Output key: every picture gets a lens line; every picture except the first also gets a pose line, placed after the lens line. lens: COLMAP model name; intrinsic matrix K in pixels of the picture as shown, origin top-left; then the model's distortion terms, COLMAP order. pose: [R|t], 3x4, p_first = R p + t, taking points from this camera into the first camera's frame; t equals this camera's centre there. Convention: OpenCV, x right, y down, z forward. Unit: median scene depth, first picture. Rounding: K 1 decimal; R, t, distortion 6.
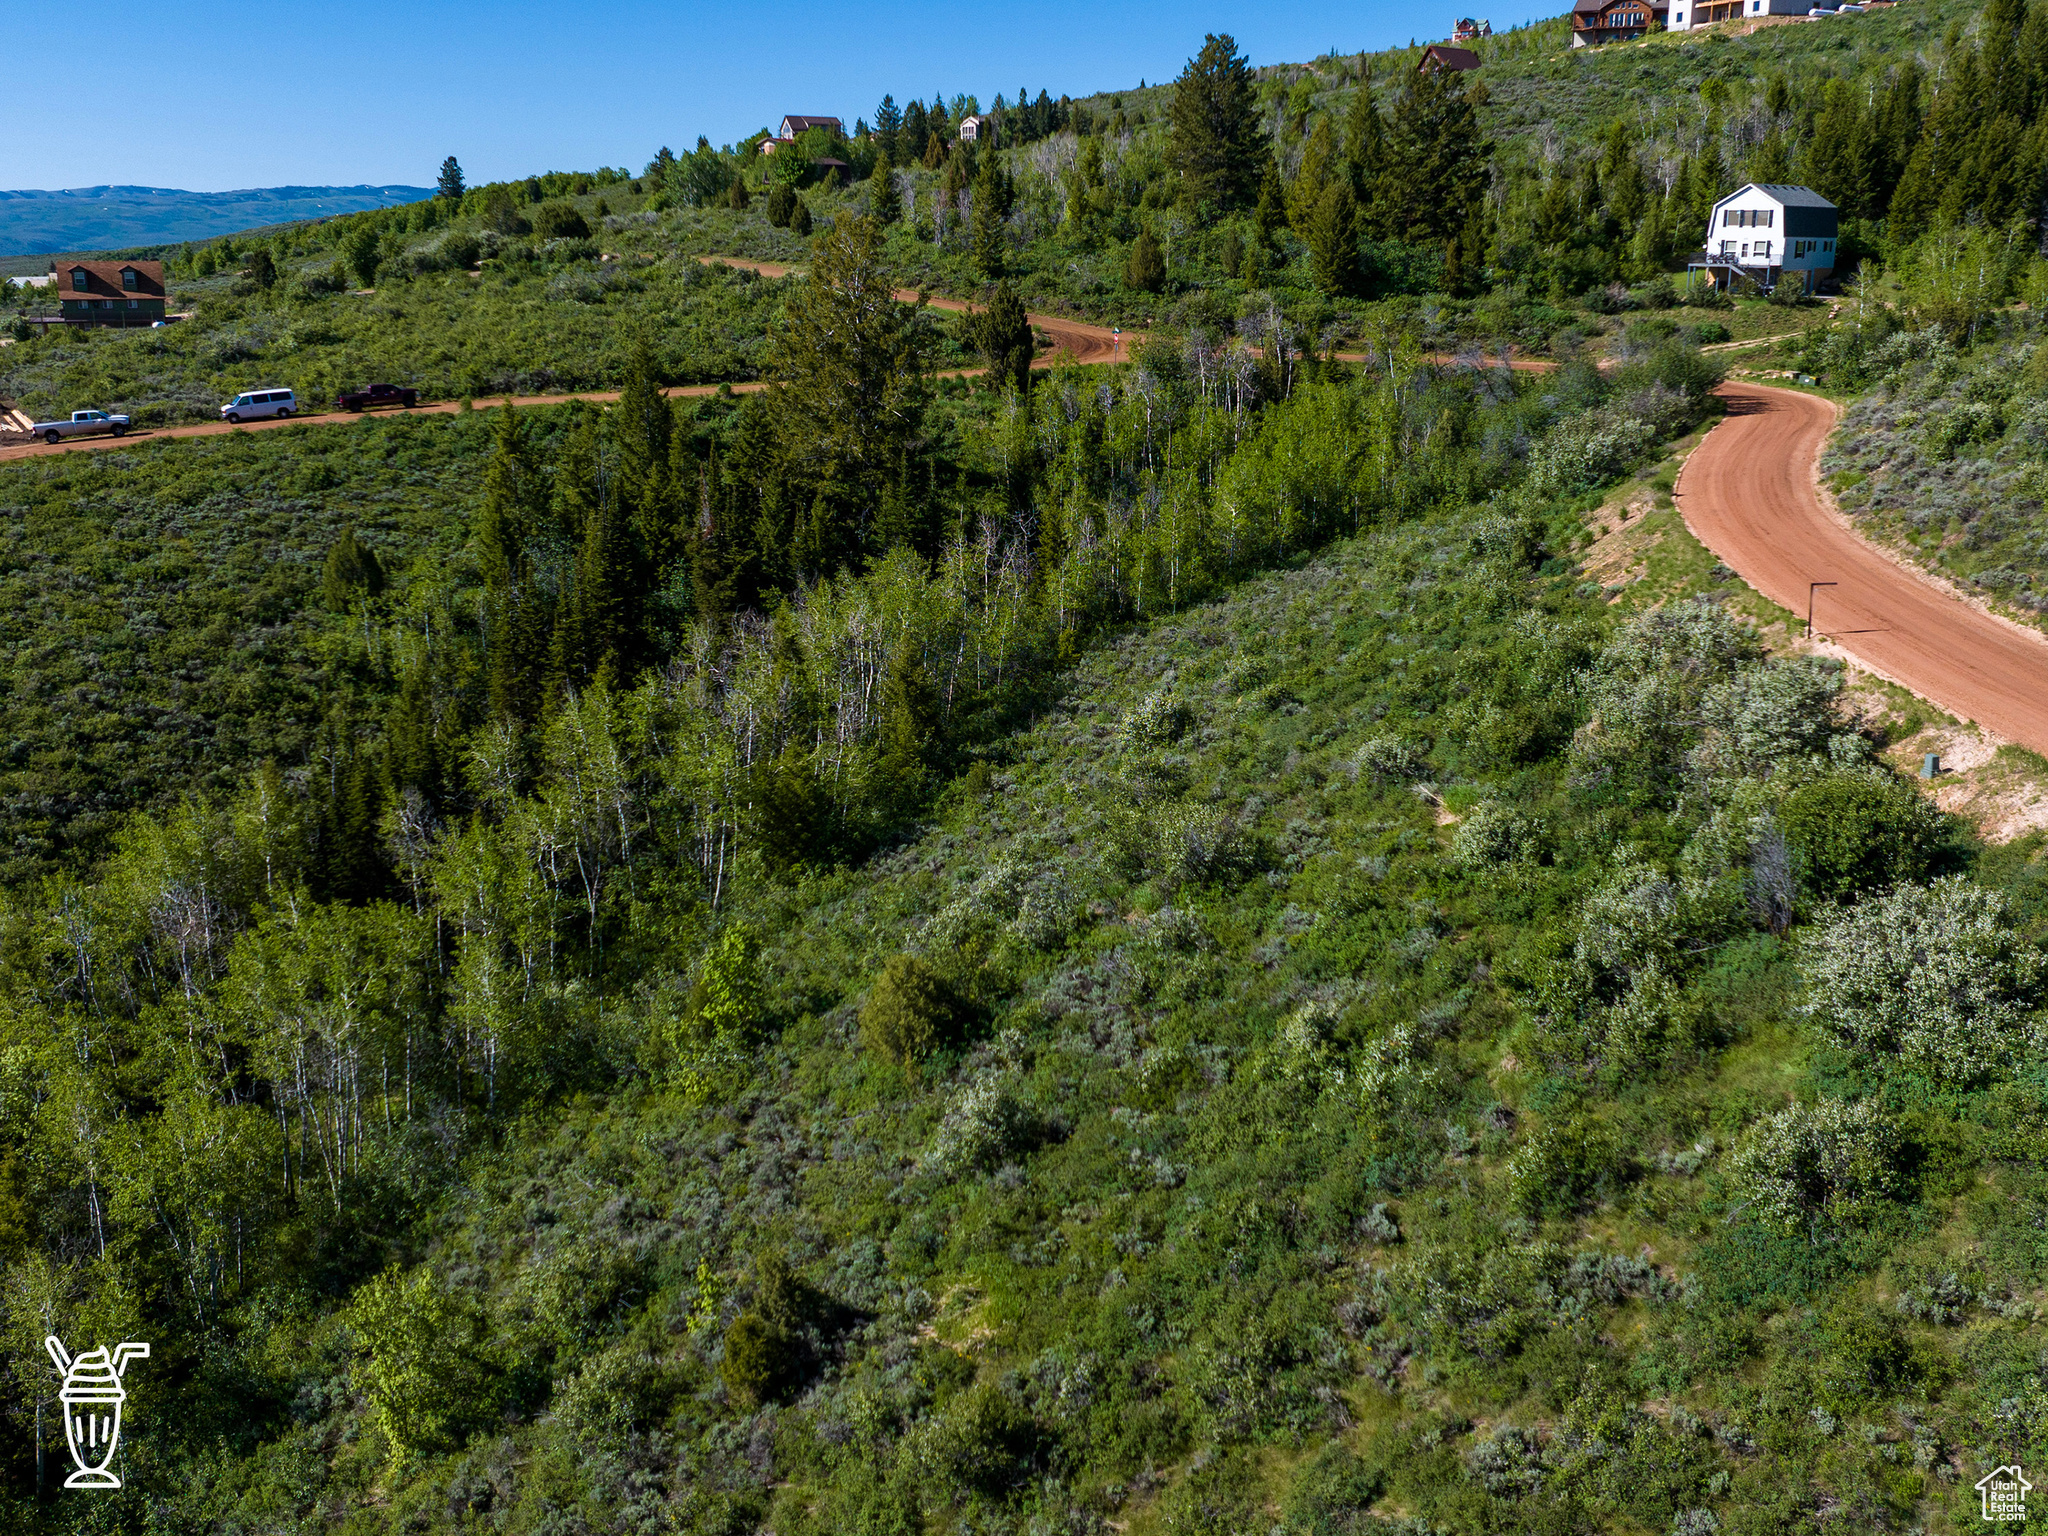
lens RADIAL K [[1917.0, 0, 1024.0], [0, 1917.0, 768.0], [0, 0, 1]] dist [0.001082, -0.051265]
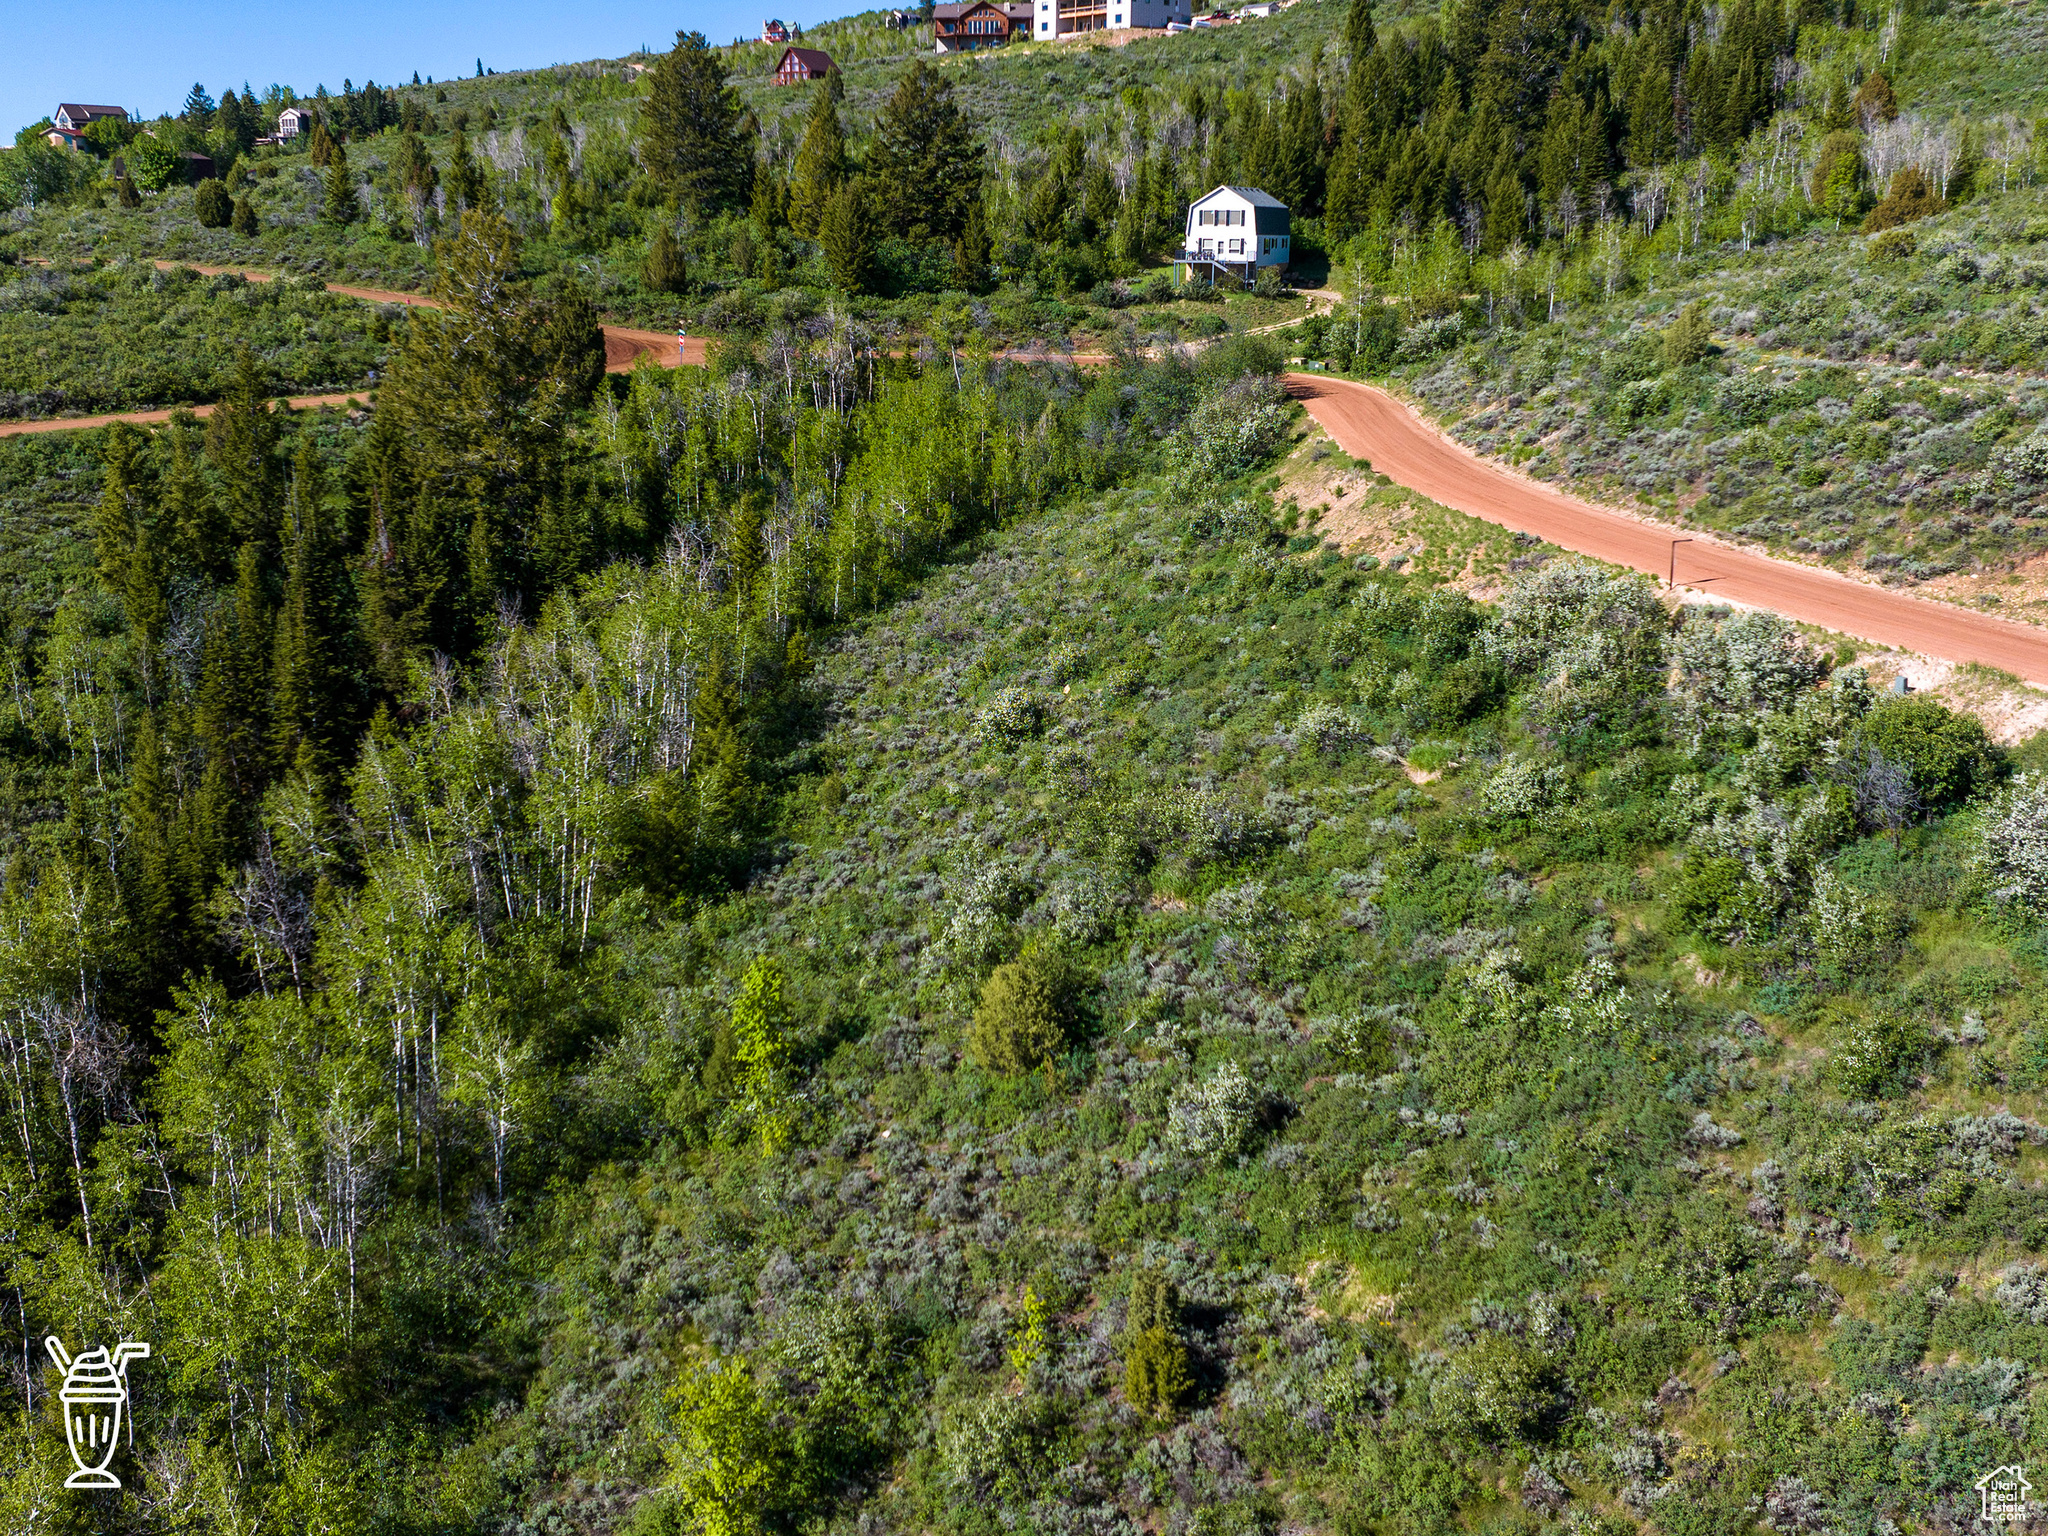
lens RADIAL K [[1917.0, 0, 1024.0], [0, 1917.0, 768.0], [0, 0, 1]] dist [0.001082, -0.051265]
pose [[0.934282, -0.095976, 0.343375, -0.151642], [0.095587, 0.995257, 0.018101, -0.008237], [-0.343484, 0.015911, 0.939024, 0.025662]]
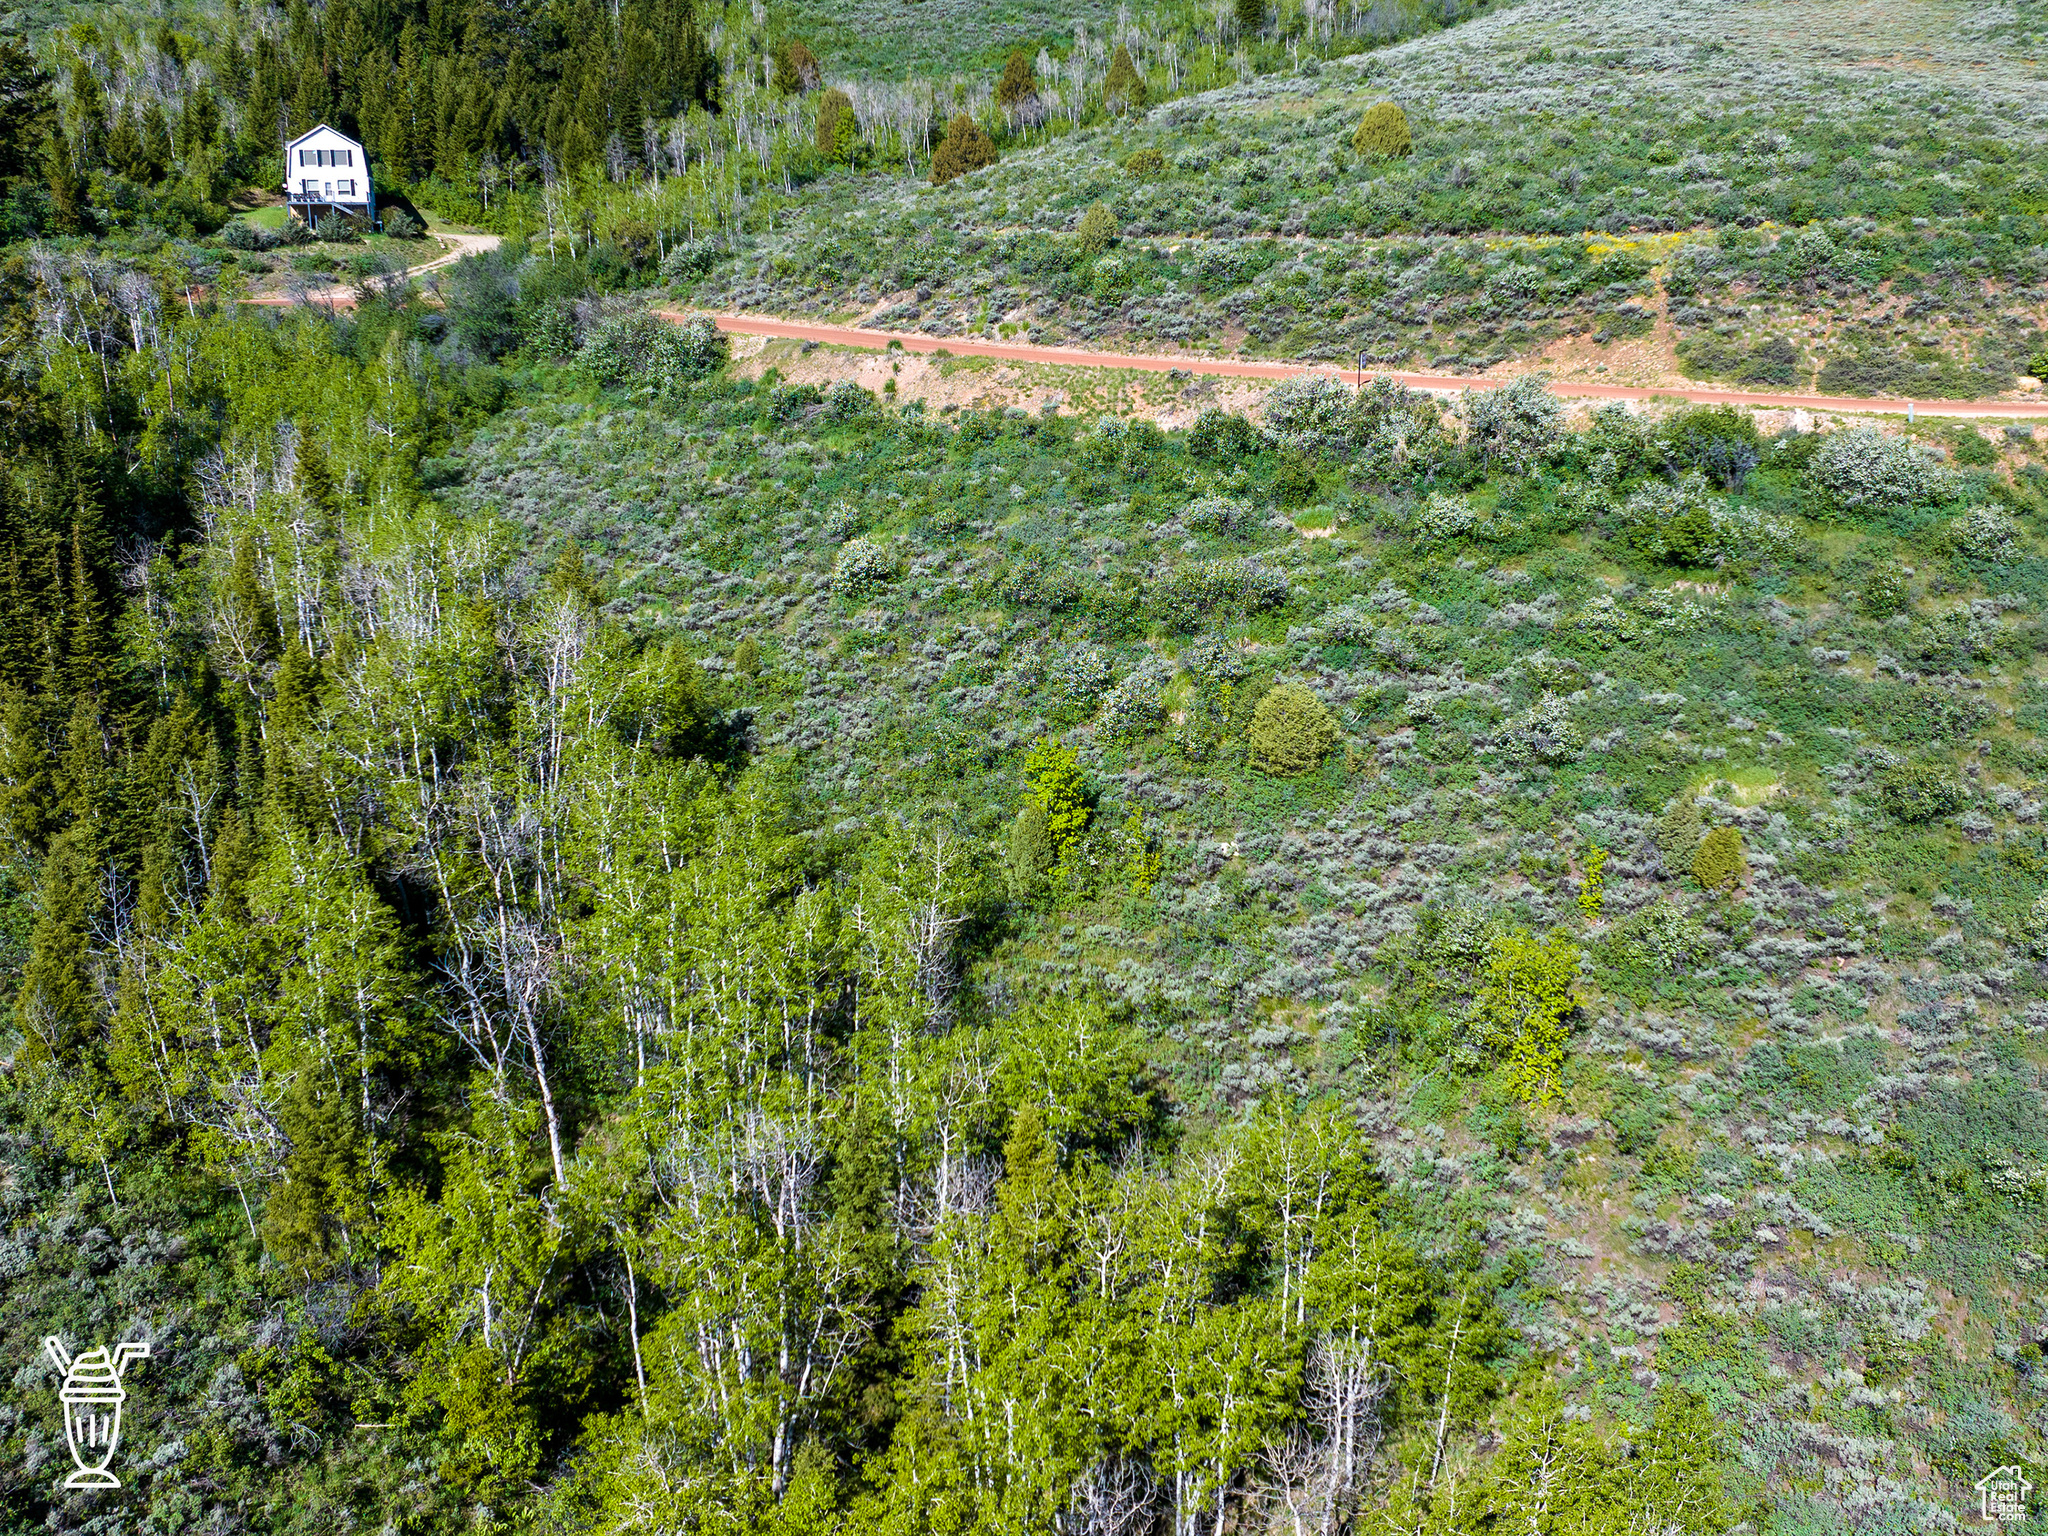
lens RADIAL K [[1917.0, 0, 1024.0], [0, 1917.0, 768.0], [0, 0, 1]] dist [0.001082, -0.051265]
pose [[0.479745, -0.248358, 0.841524, -0.473205], [0.244095, 0.959019, 0.143878, -0.027198], [-0.842771, 0.136387, 0.520707, 0.203518]]
